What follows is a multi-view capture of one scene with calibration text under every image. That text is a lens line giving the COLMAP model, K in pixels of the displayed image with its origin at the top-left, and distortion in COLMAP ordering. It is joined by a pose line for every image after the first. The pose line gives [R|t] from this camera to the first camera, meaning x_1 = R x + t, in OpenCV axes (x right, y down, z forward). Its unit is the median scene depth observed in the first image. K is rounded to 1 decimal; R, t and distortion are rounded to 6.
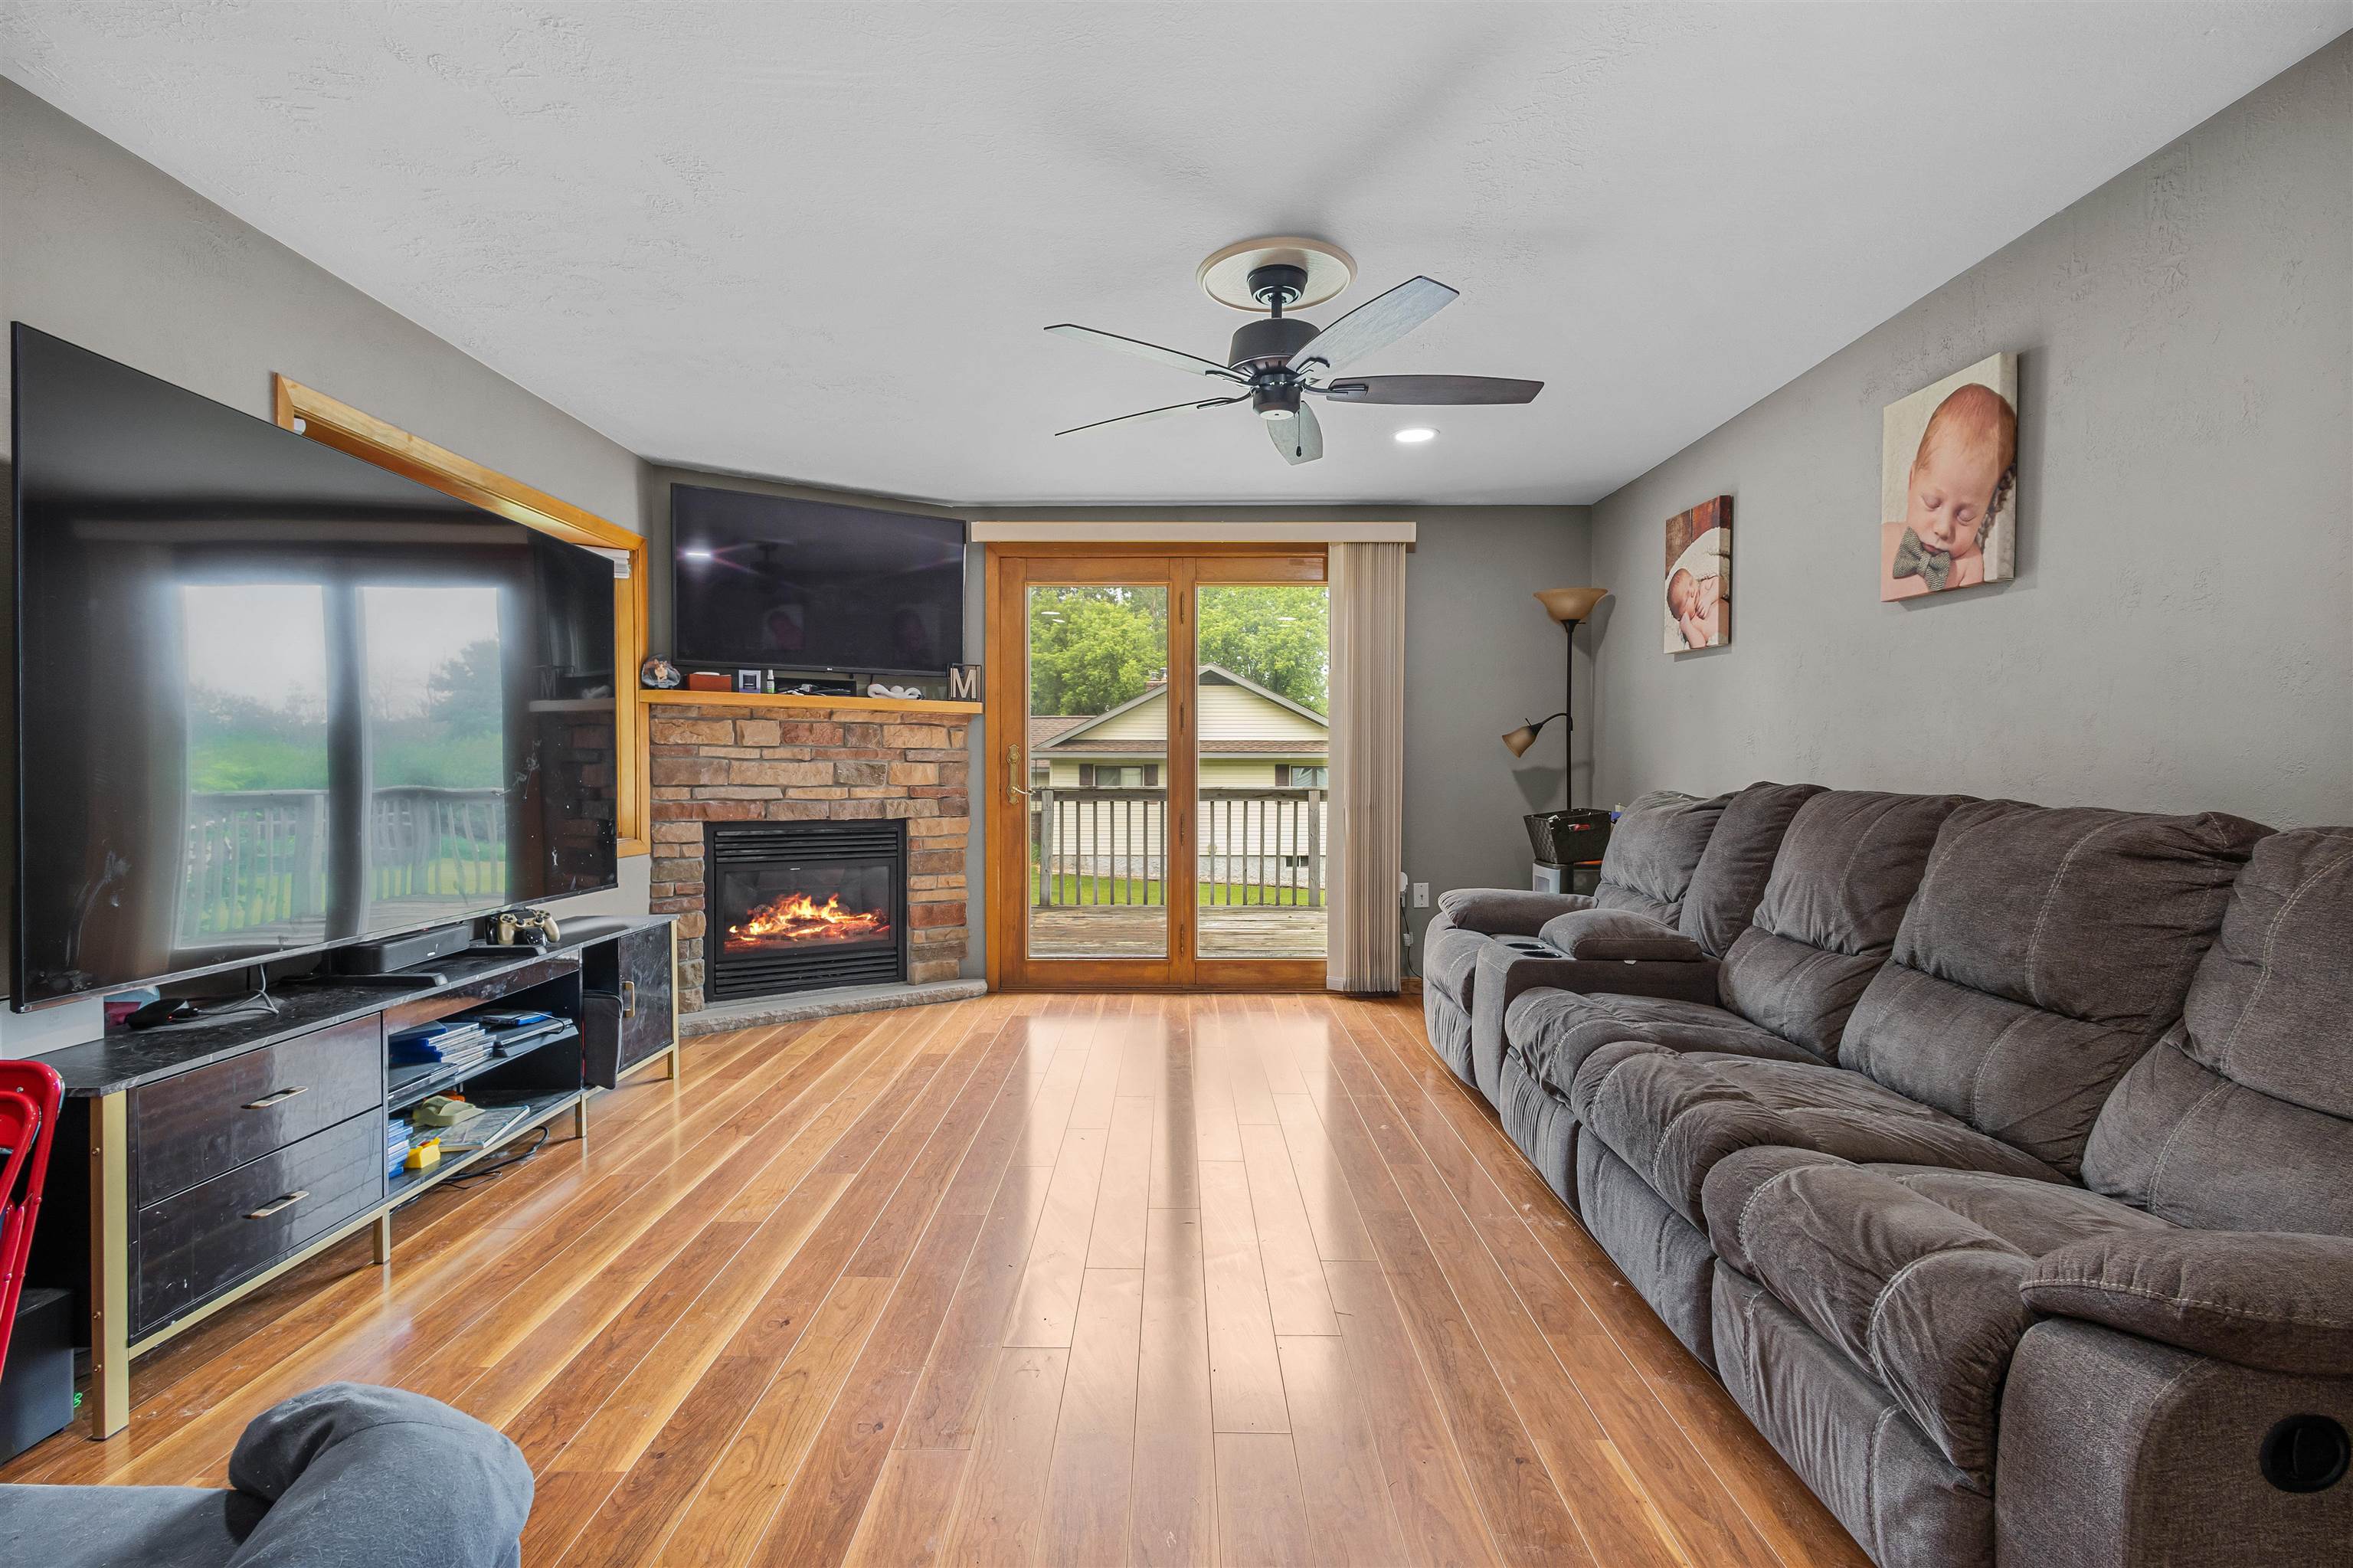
lens RADIAL K [[1081.7, 0, 1173.3], [0, 1081.7, 776.6], [0, 0, 1]] dist [0.003497, -0.000088]
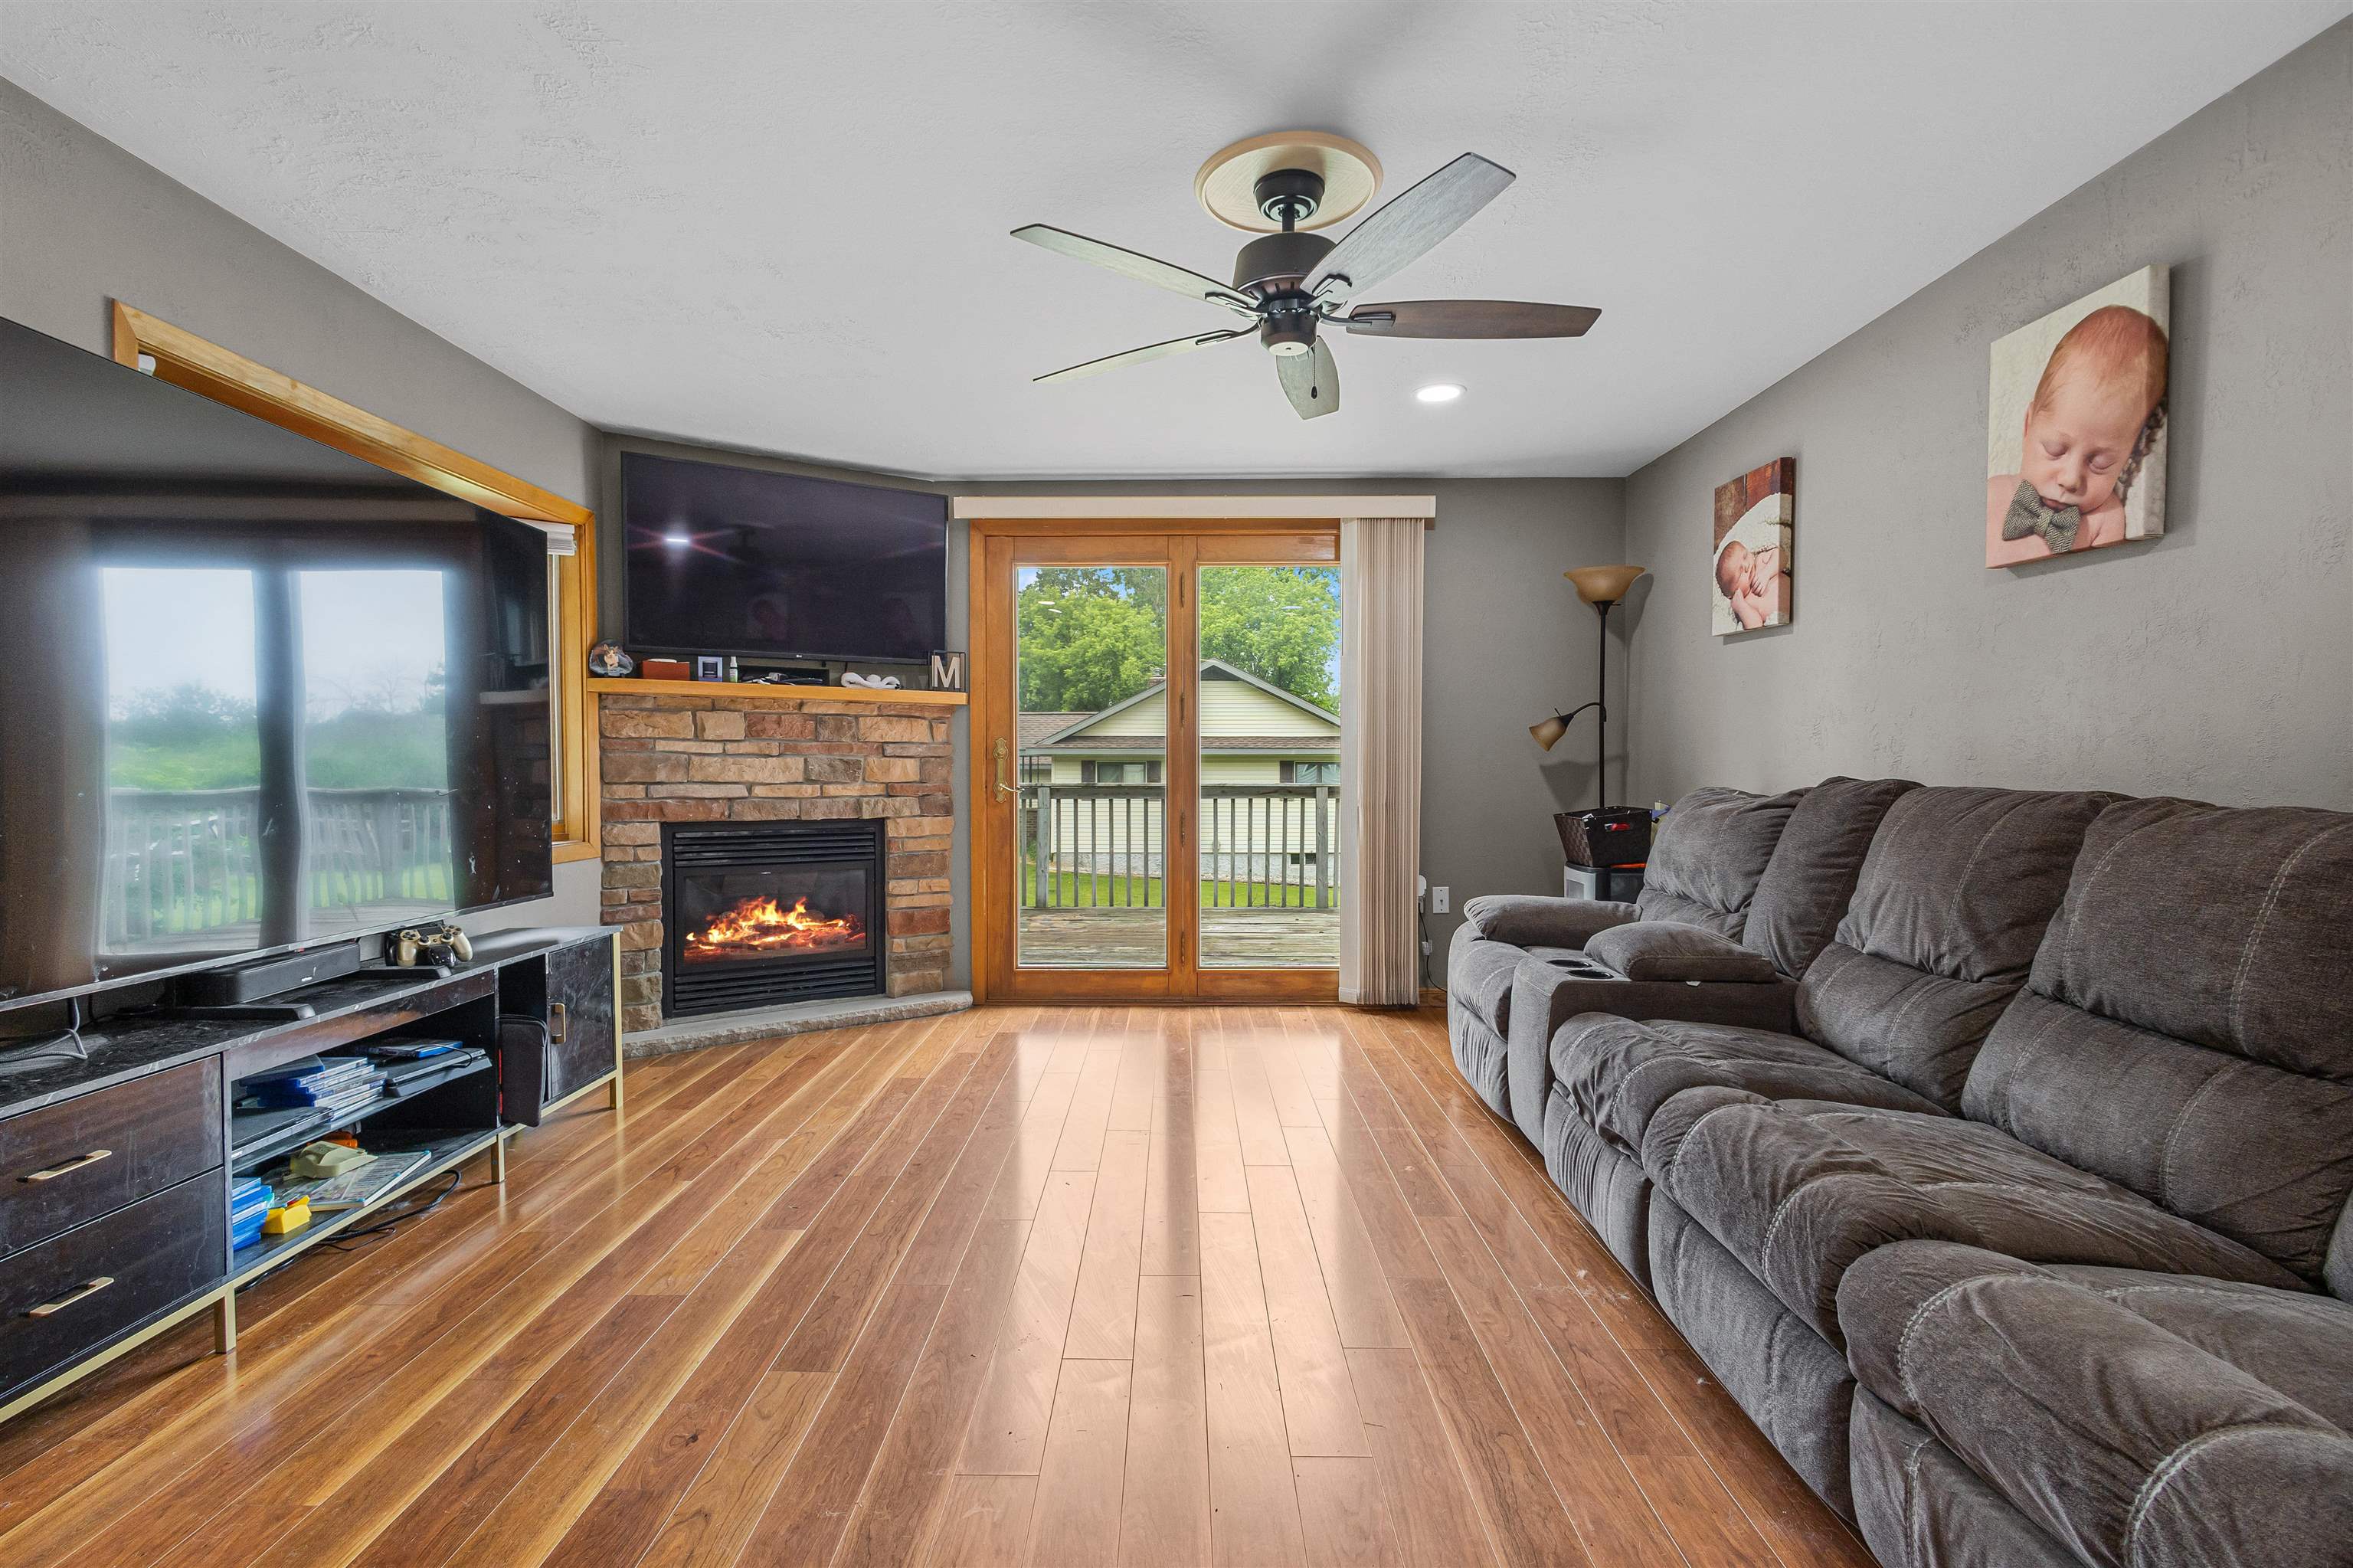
lens RADIAL K [[1081.7, 0, 1173.3], [0, 1081.7, 776.6], [0, 0, 1]] dist [0.003497, -0.000088]
pose [[0.999992, -0.001699, -0.003483, 0.004051], [0.001711, 0.999993, 0.003277, 0.000709], [0.003477, -0.003283, 0.999989, 0.083697]]
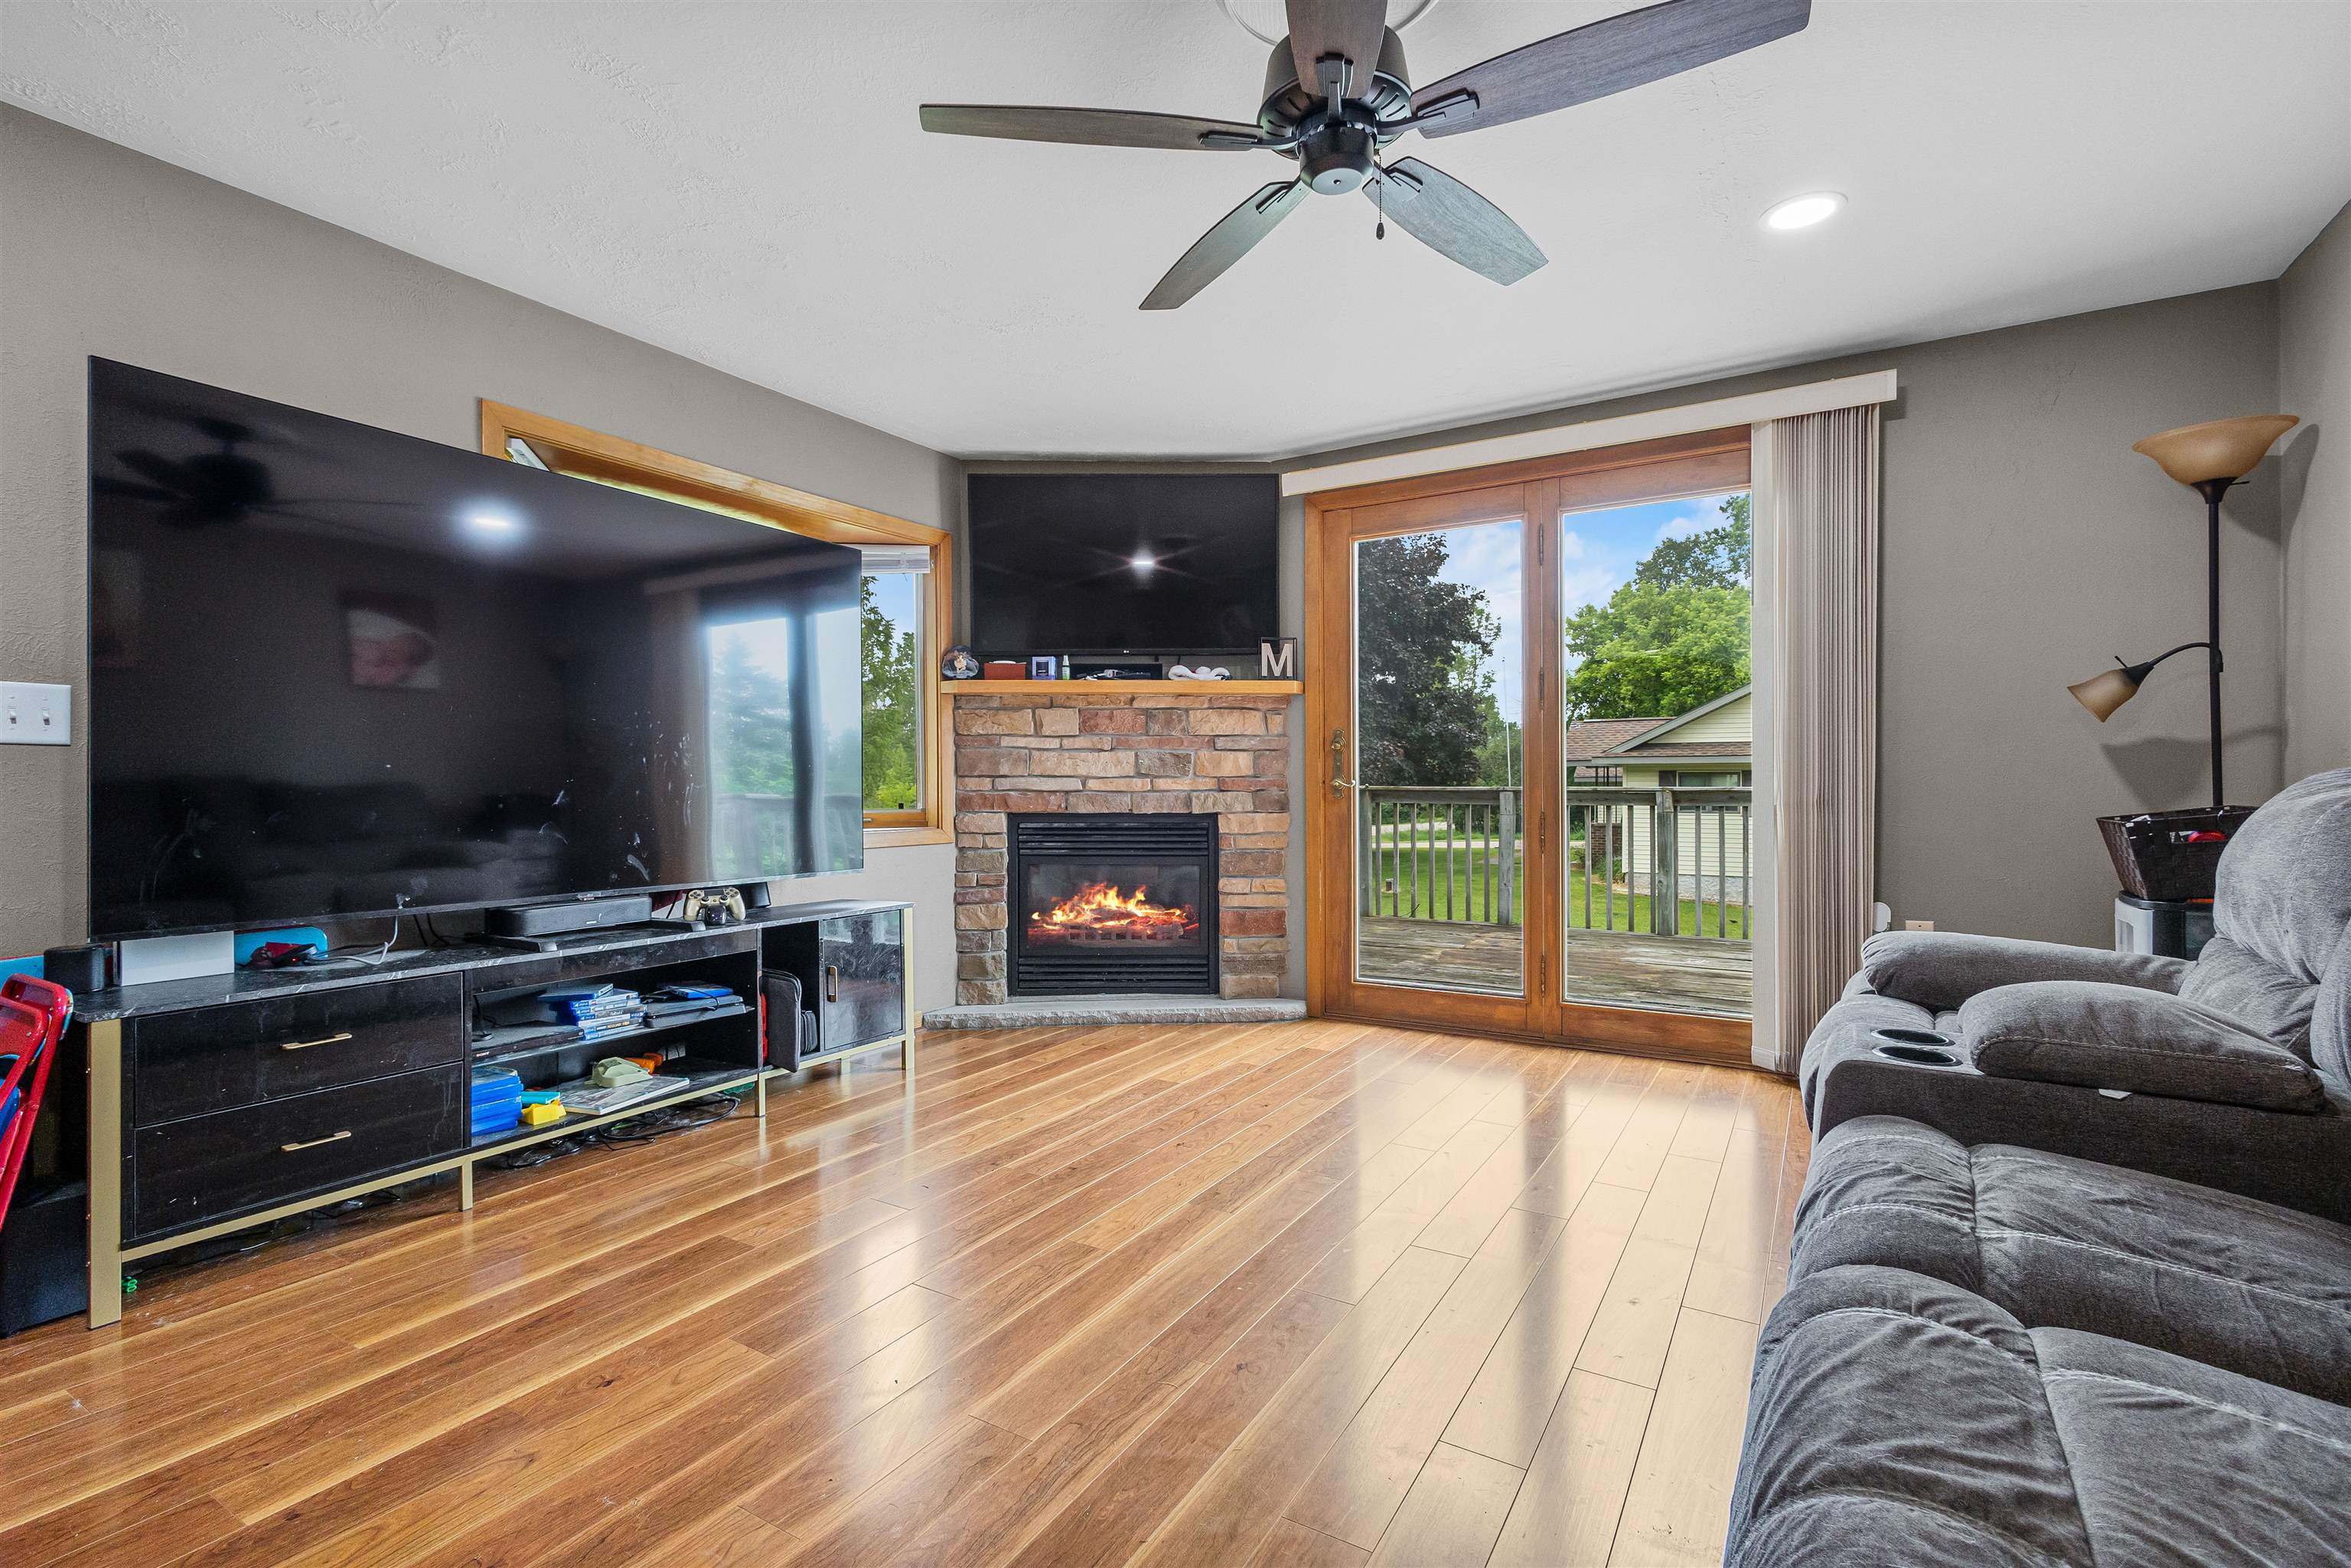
lens RADIAL K [[1084.6, 0, 1164.8], [0, 1084.6, 779.8], [0, 0, 1]] dist [0.007729, 0.000321]
pose [[0.854003, -0.005770, -0.520236, 0.206007], [0.001497, 0.999962, -0.008633, 0.020399], [0.520266, 0.006594, 0.853979, 0.228034]]
